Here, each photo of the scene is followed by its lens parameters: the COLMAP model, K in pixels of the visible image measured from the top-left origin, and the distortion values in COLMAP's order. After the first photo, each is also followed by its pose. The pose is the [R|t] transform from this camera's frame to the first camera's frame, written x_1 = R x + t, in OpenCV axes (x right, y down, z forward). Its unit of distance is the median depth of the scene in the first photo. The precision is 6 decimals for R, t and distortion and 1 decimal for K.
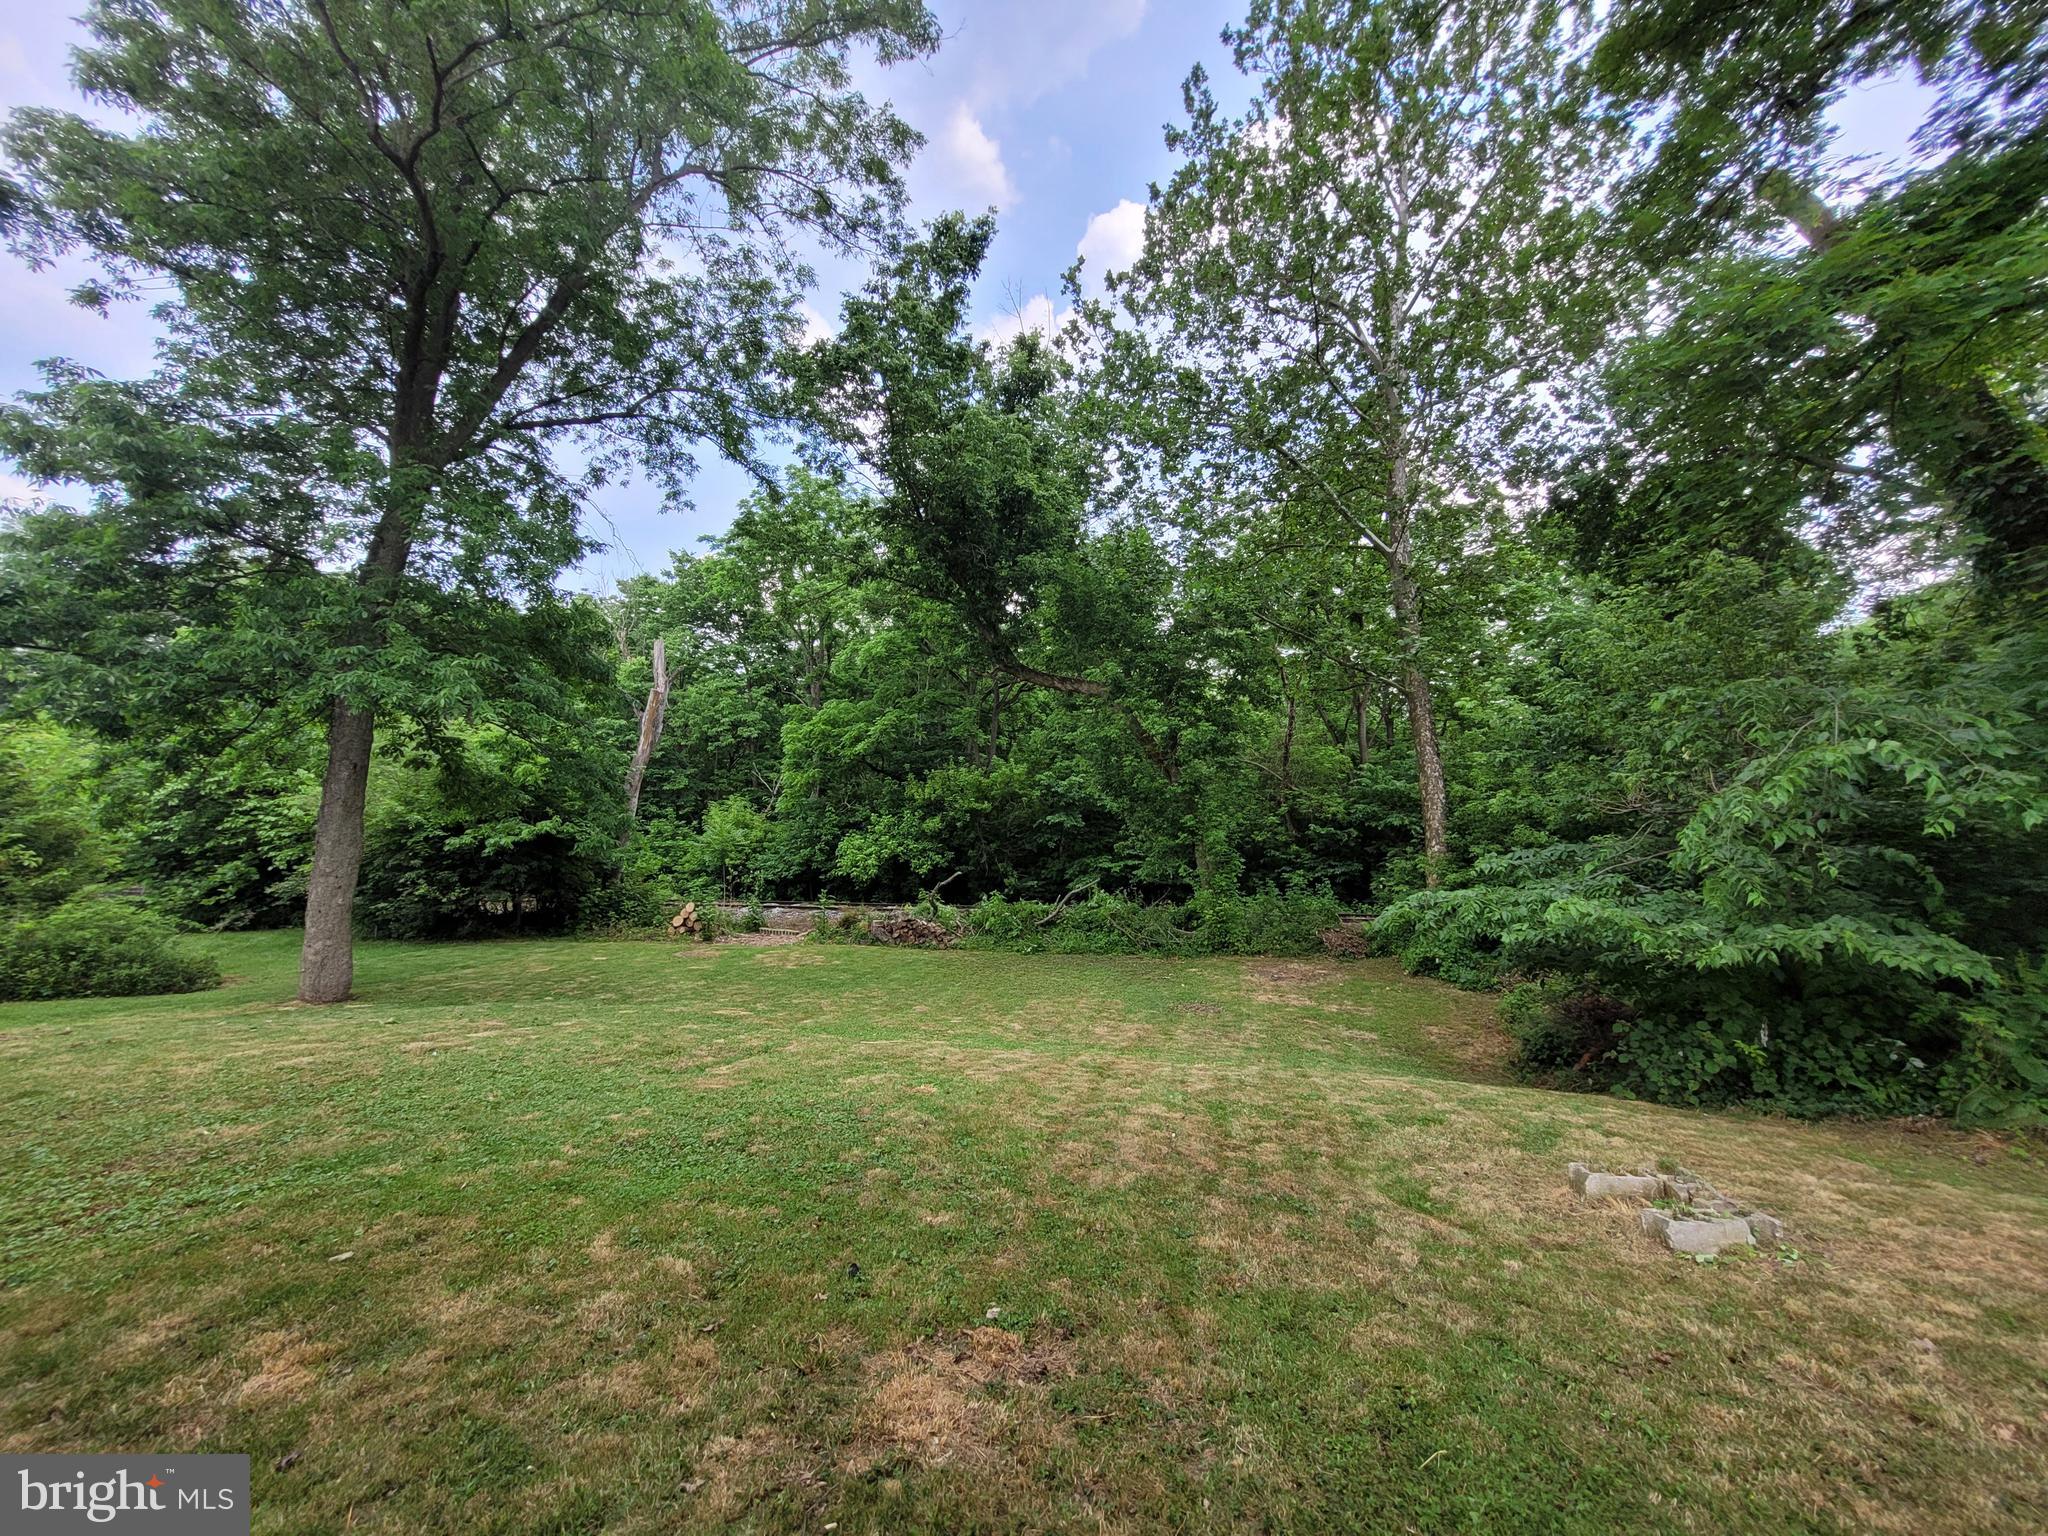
lens RADIAL K [[811.6, 0, 1024.2], [0, 811.6, 759.1], [0, 0, 1]] dist [0.006586, -0.000347]
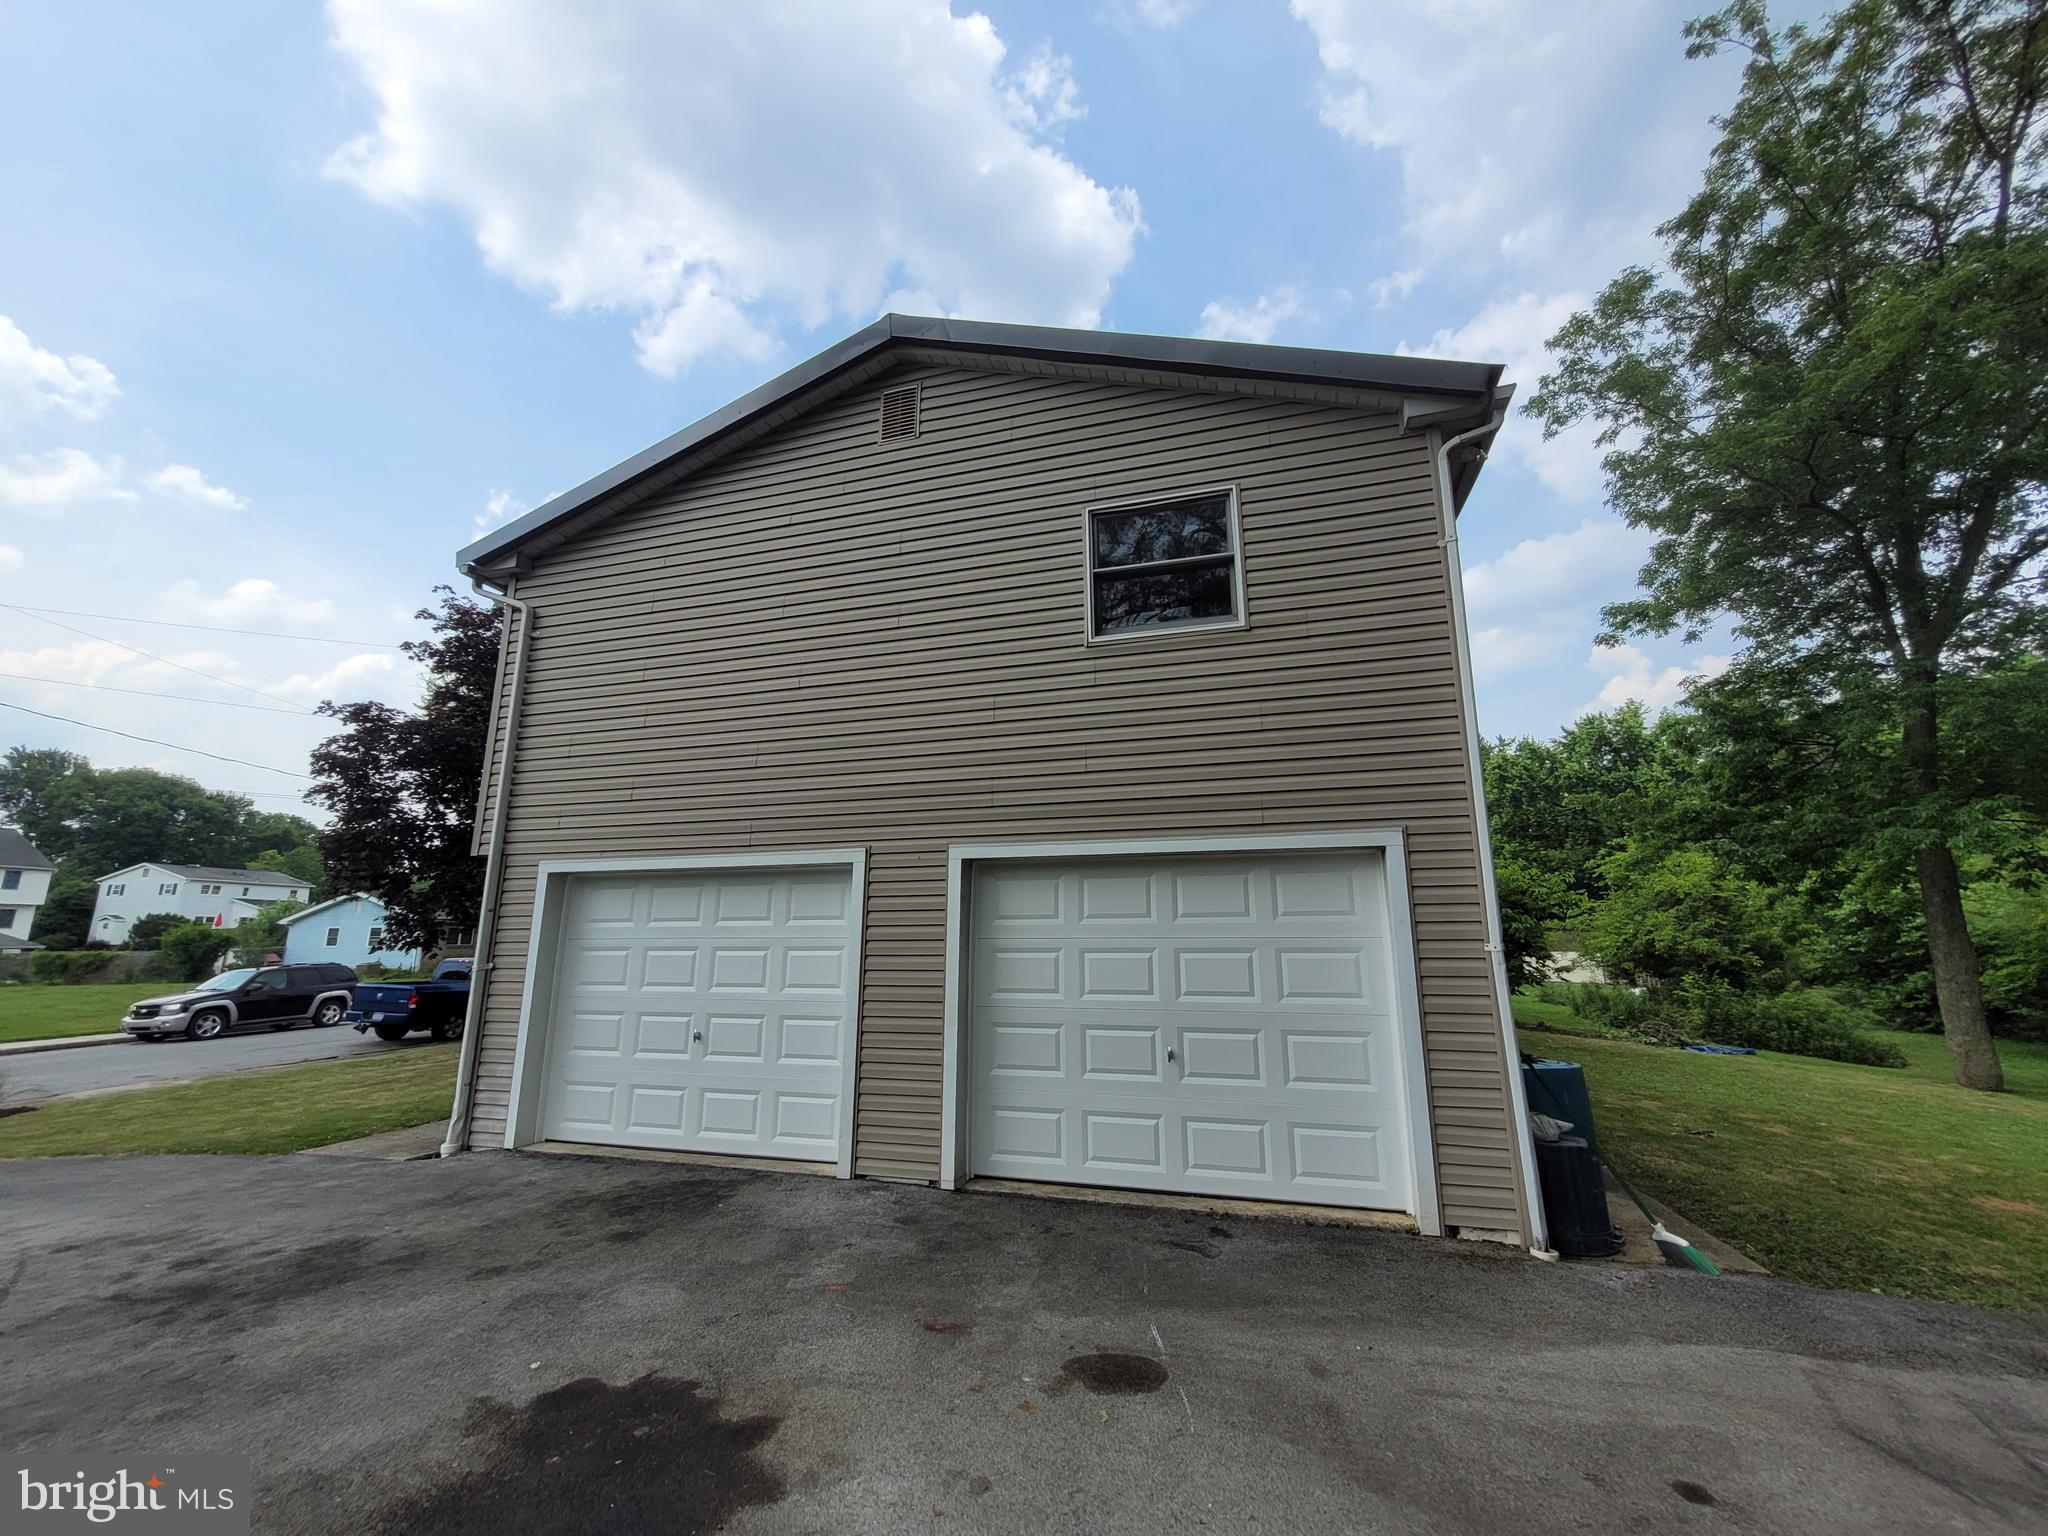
lens RADIAL K [[811.6, 0, 1029.5], [0, 811.6, 774.6], [0, 0, 1]] dist [0.006586, -0.000347]
pose [[-0.063776, -0.195504, -0.978627, 0.473802], [0.080036, 0.976463, -0.200287, -0.025233], [0.994750, -0.091099, -0.046627, -0.282463]]
